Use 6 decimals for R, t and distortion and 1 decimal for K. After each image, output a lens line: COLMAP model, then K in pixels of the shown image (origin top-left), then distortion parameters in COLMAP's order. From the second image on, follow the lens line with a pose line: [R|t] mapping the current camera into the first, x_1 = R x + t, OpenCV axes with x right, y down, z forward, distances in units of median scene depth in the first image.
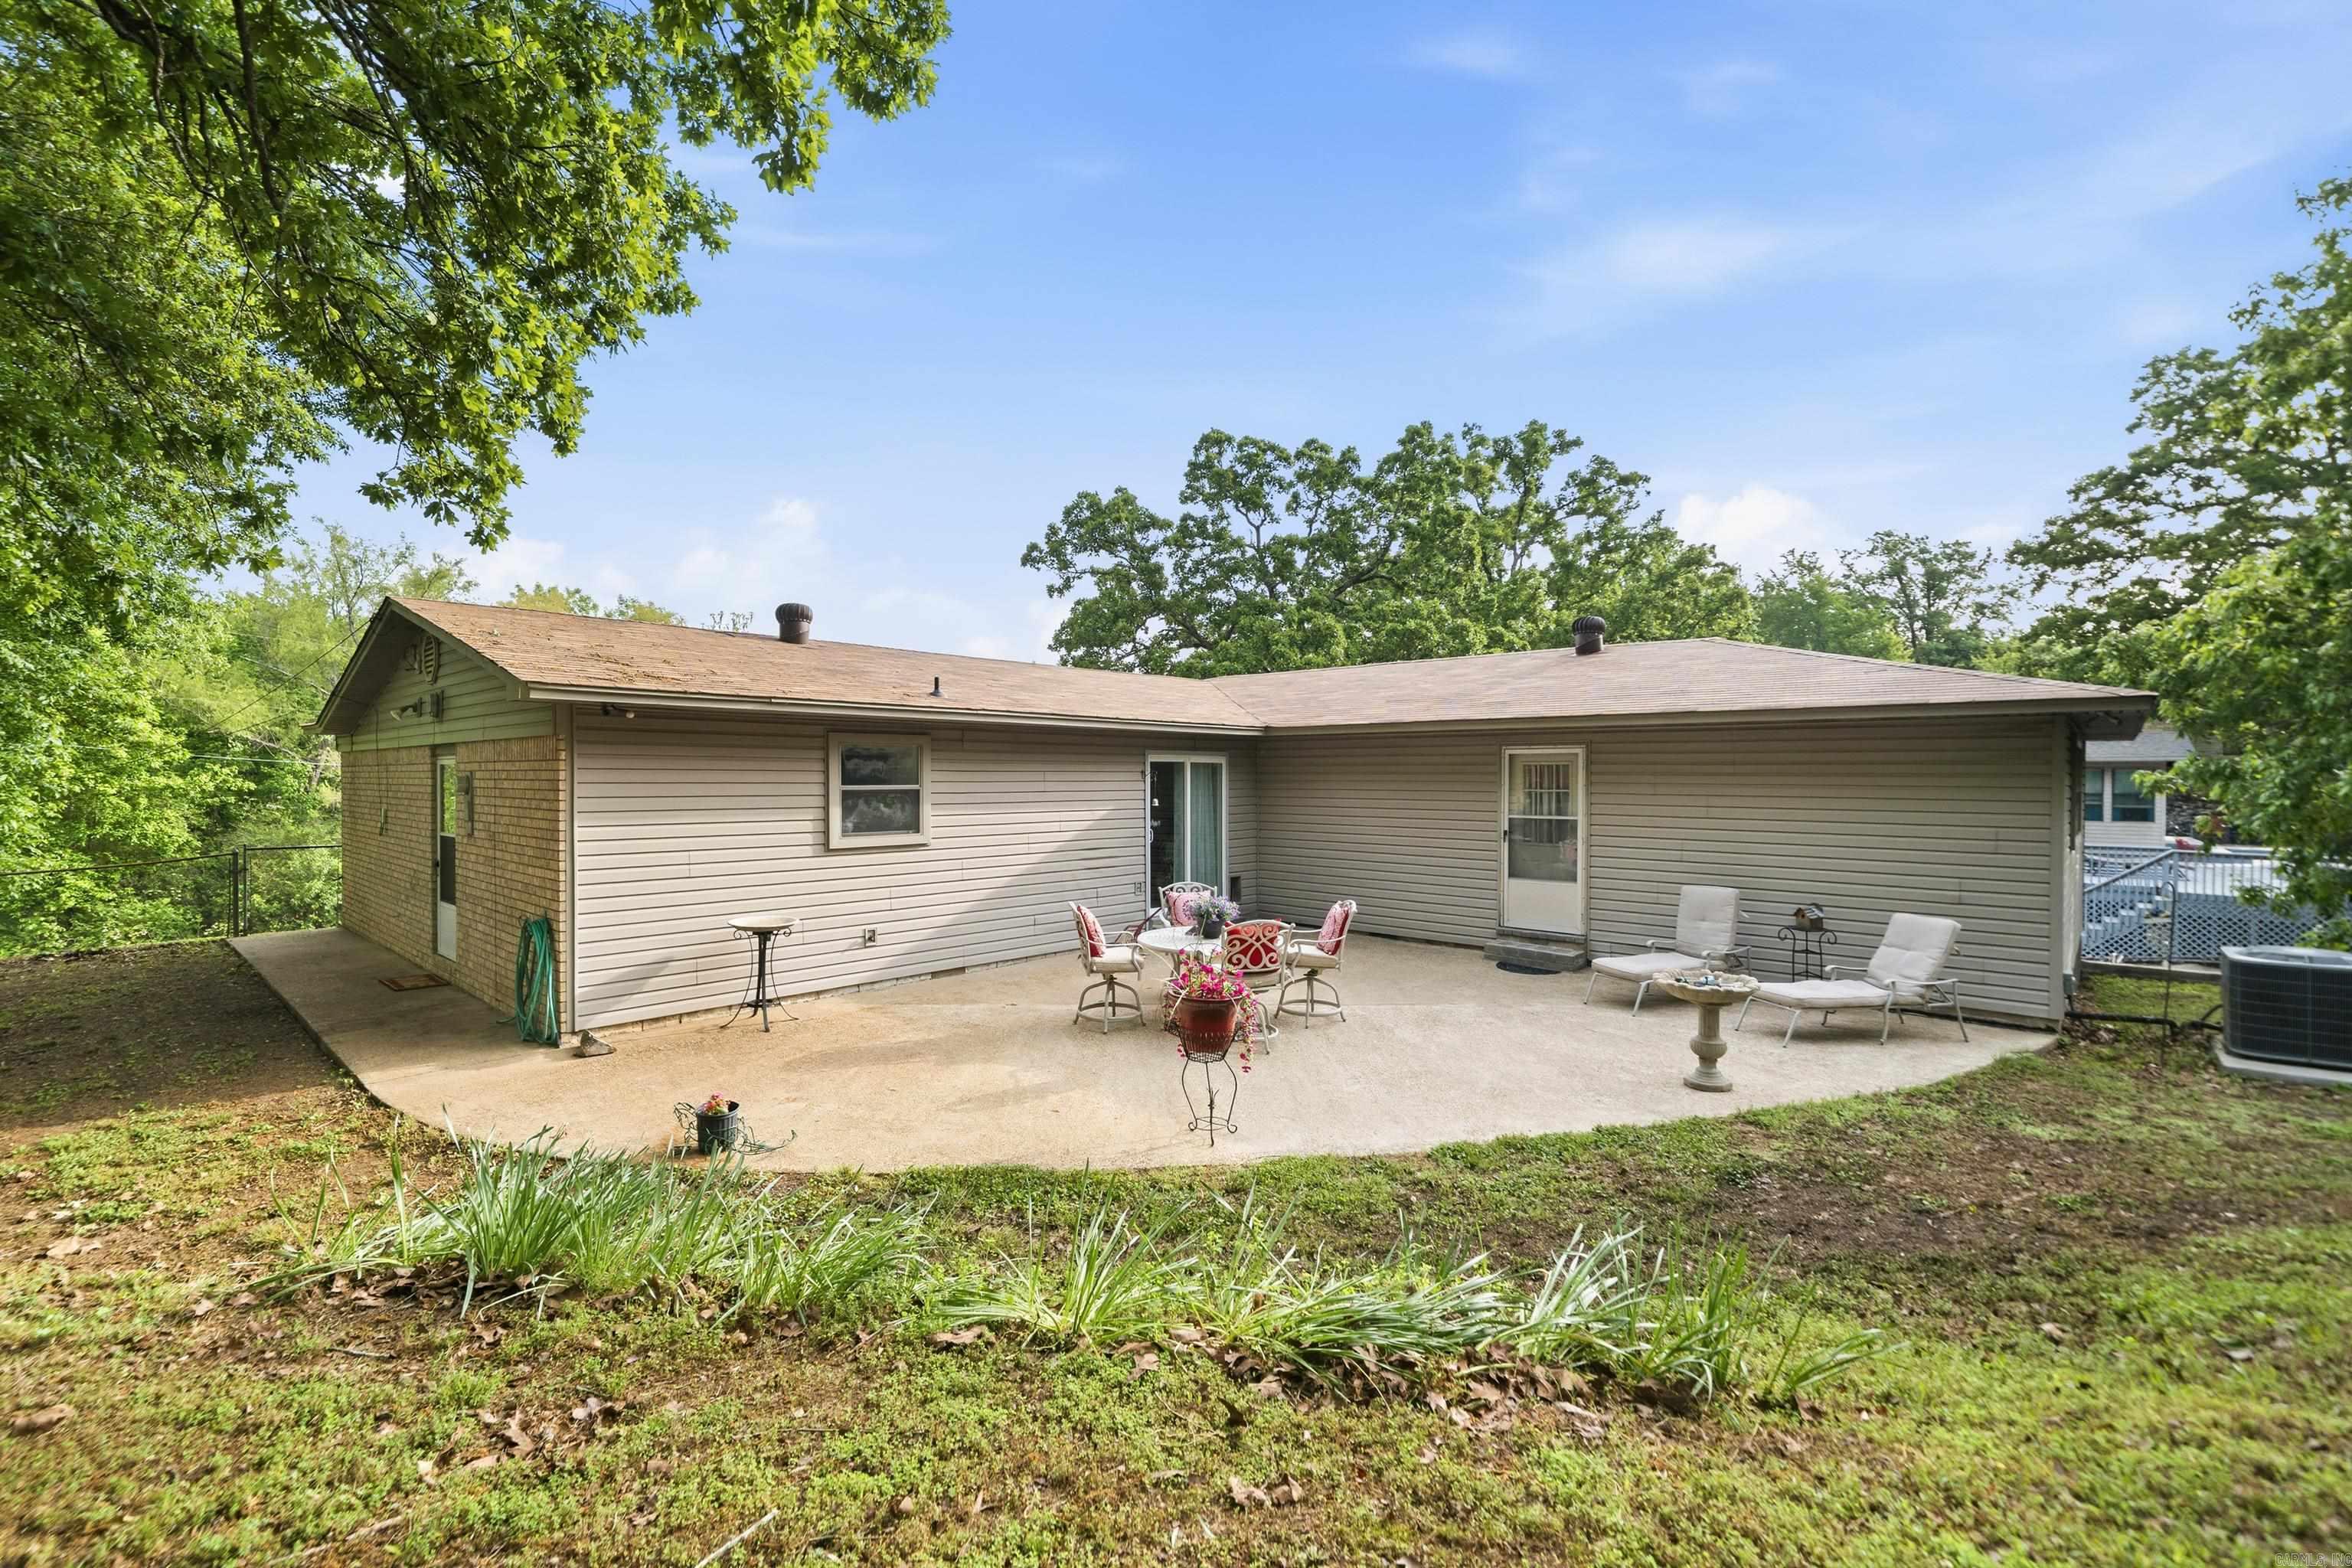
lens RADIAL K [[1021.6, 0, 1176.0], [0, 1021.6, 784.0], [0, 0, 1]] dist [0.002630, 0.000547]
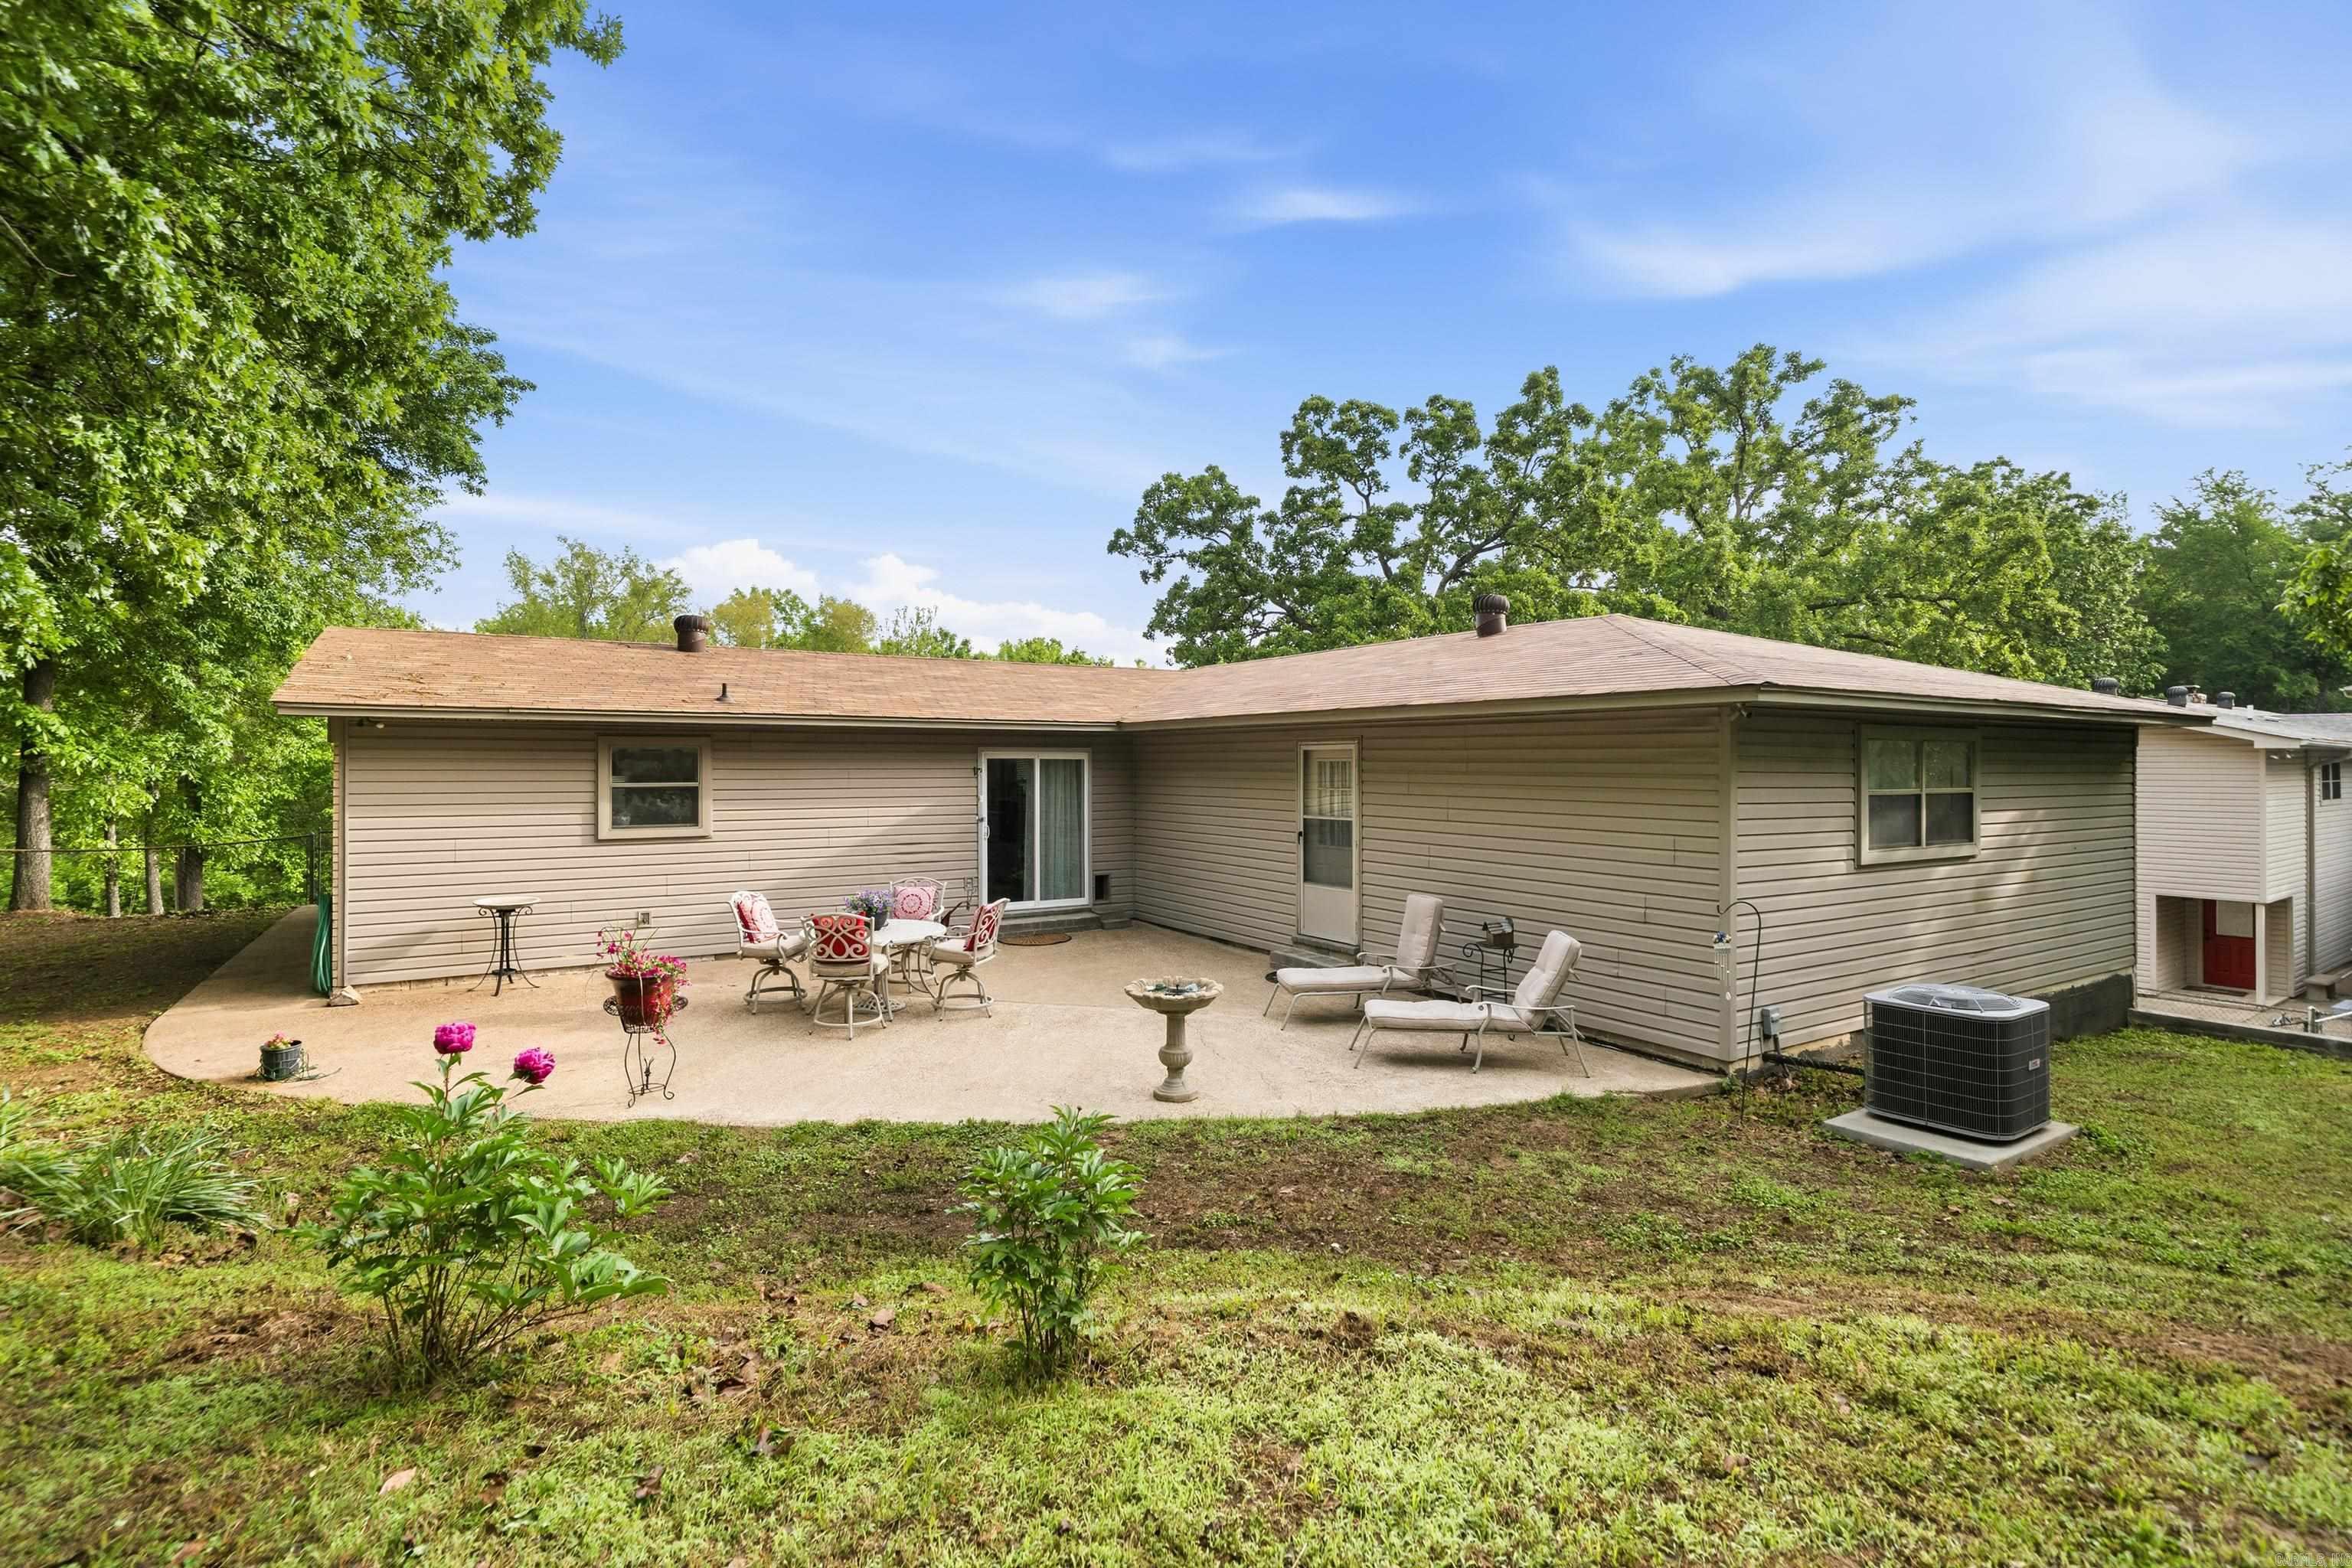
lens RADIAL K [[1116.3, 0, 1186.4], [0, 1116.3, 754.6], [0, 0, 1]] dist [0.003936, 0.000587]
pose [[0.965958, -0.003280, -0.258678, 0.400801], [-0.001064, 0.999861, -0.016651, -0.006737], [0.258696, 0.016359, 0.965820, -0.017180]]
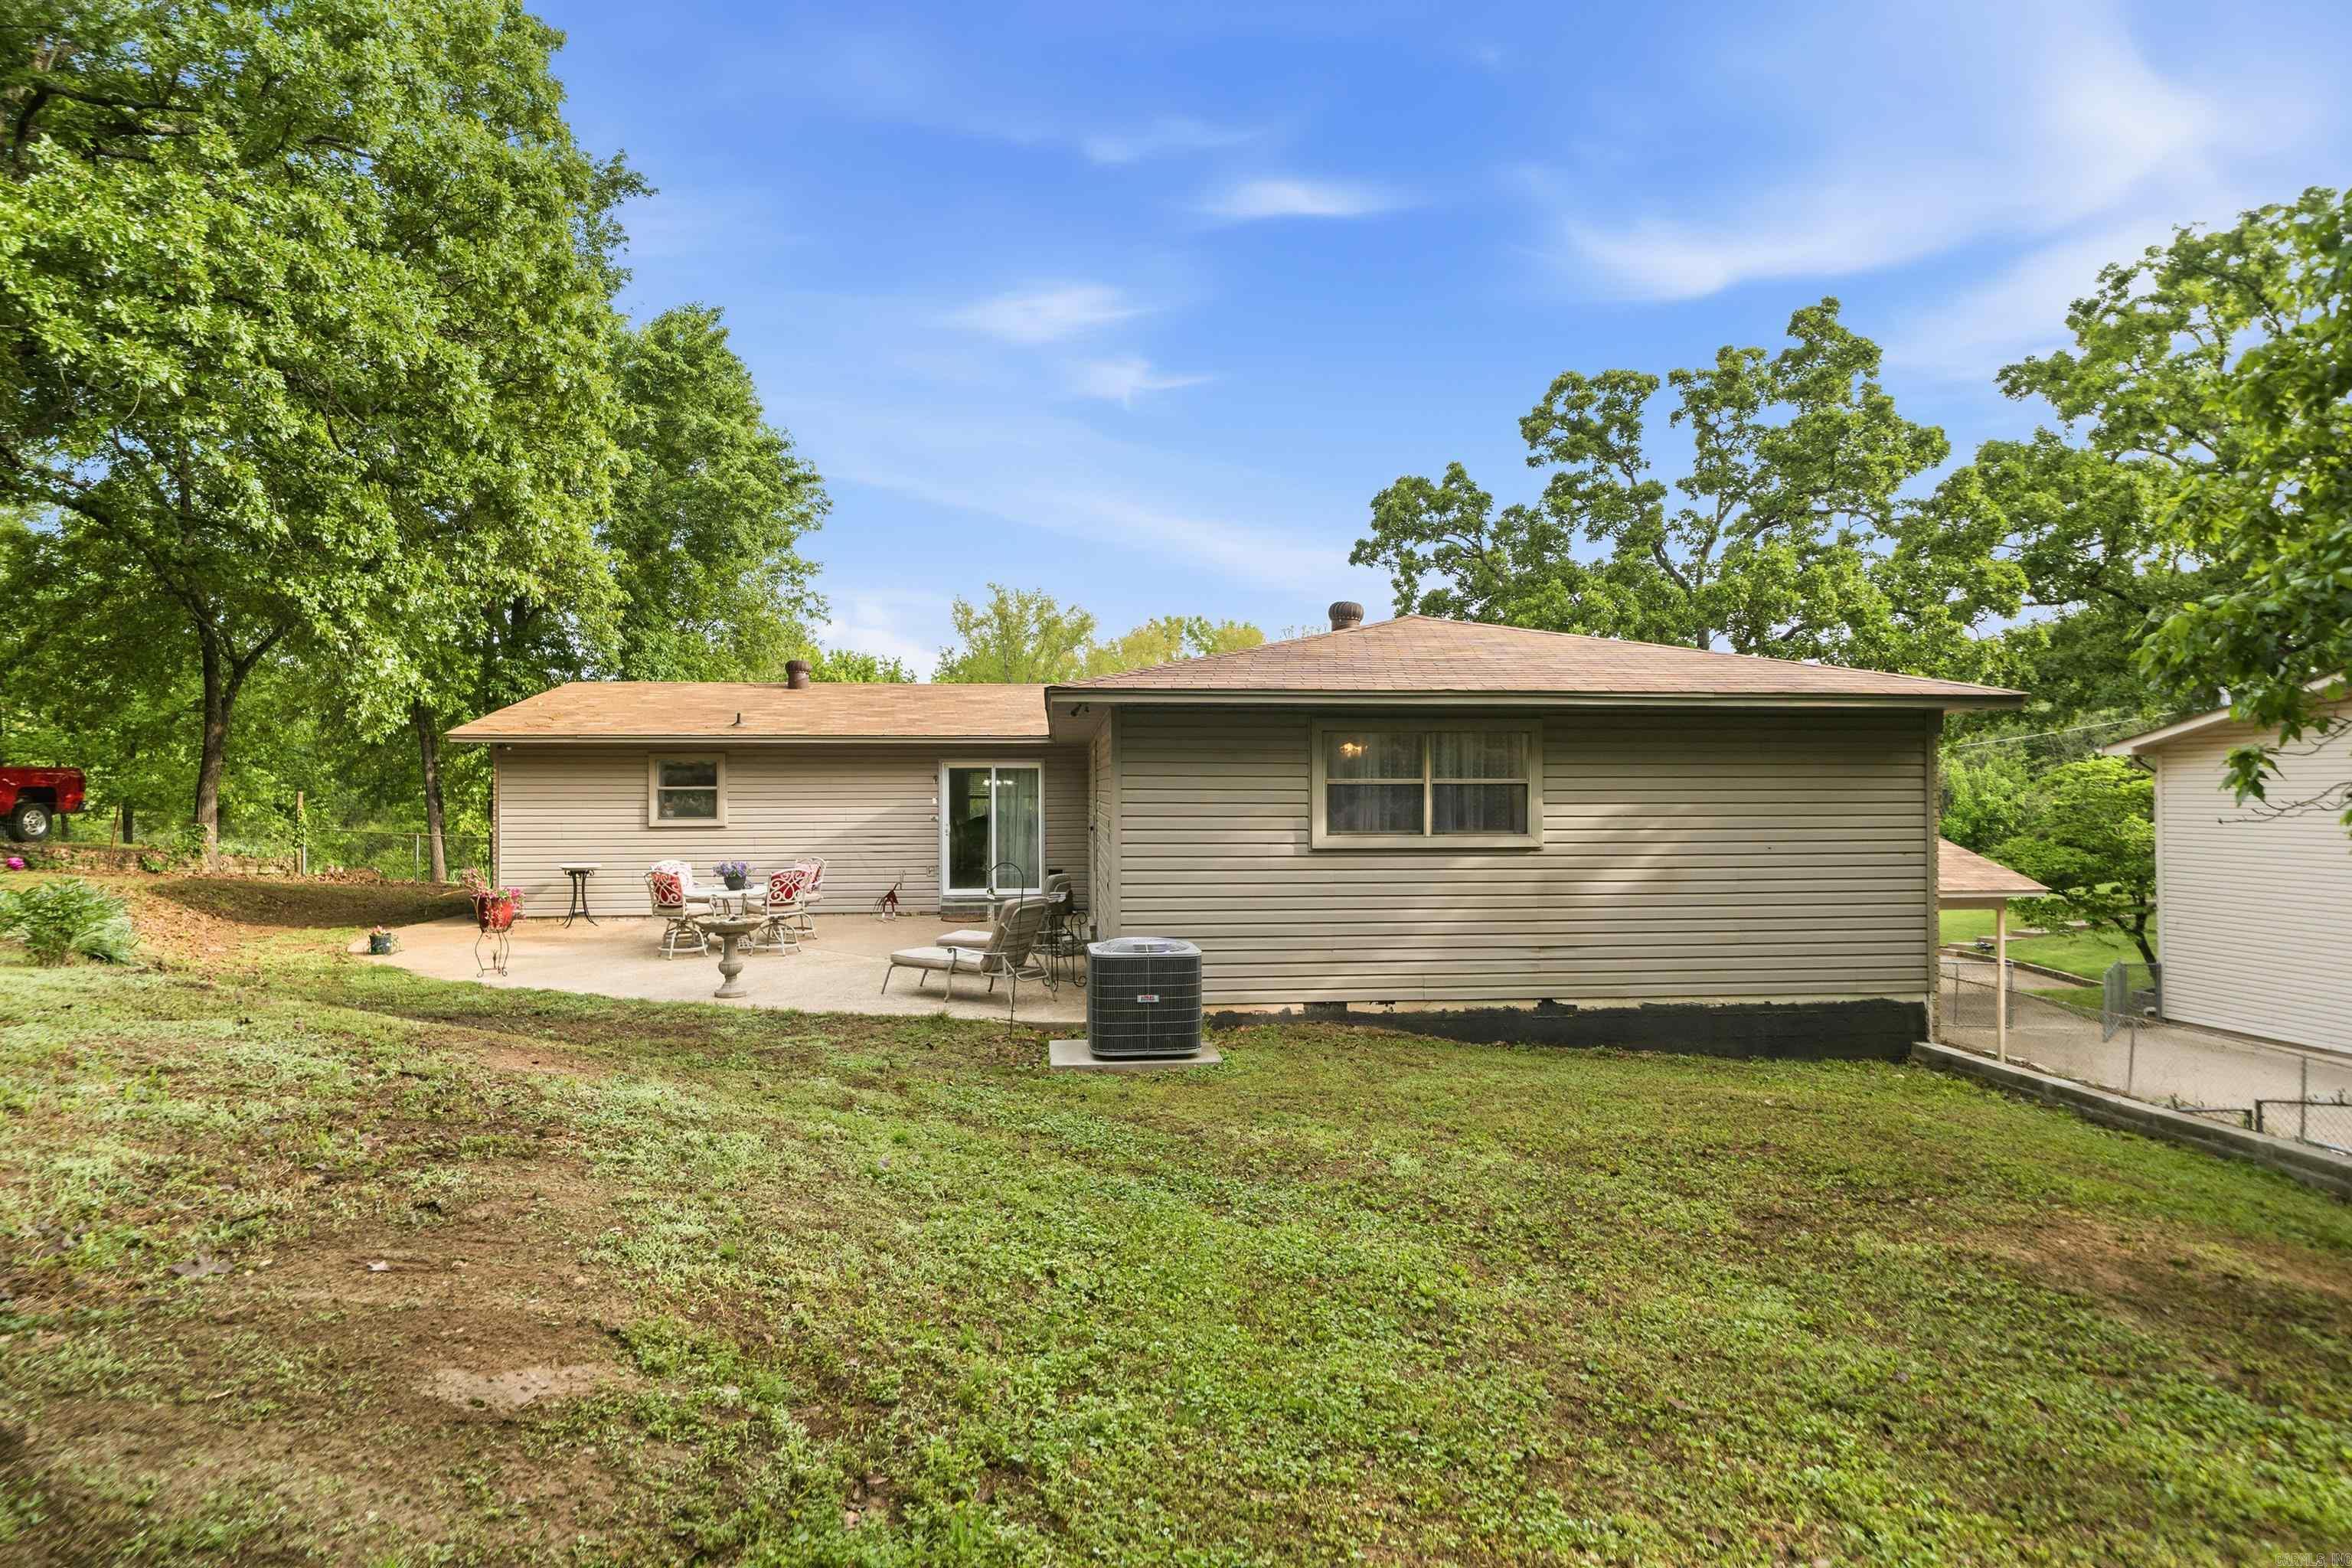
lens RADIAL K [[1247.6, 0, 1209.7], [0, 1247.6, 785.7], [0, 0, 1]] dist [0.003177, 0.000403]
pose [[0.751191, -0.008383, -0.660032, 1.062566], [0.000248, 0.999923, -0.012417, 0.016030], [0.660085, 0.009164, 0.751135, 0.072077]]
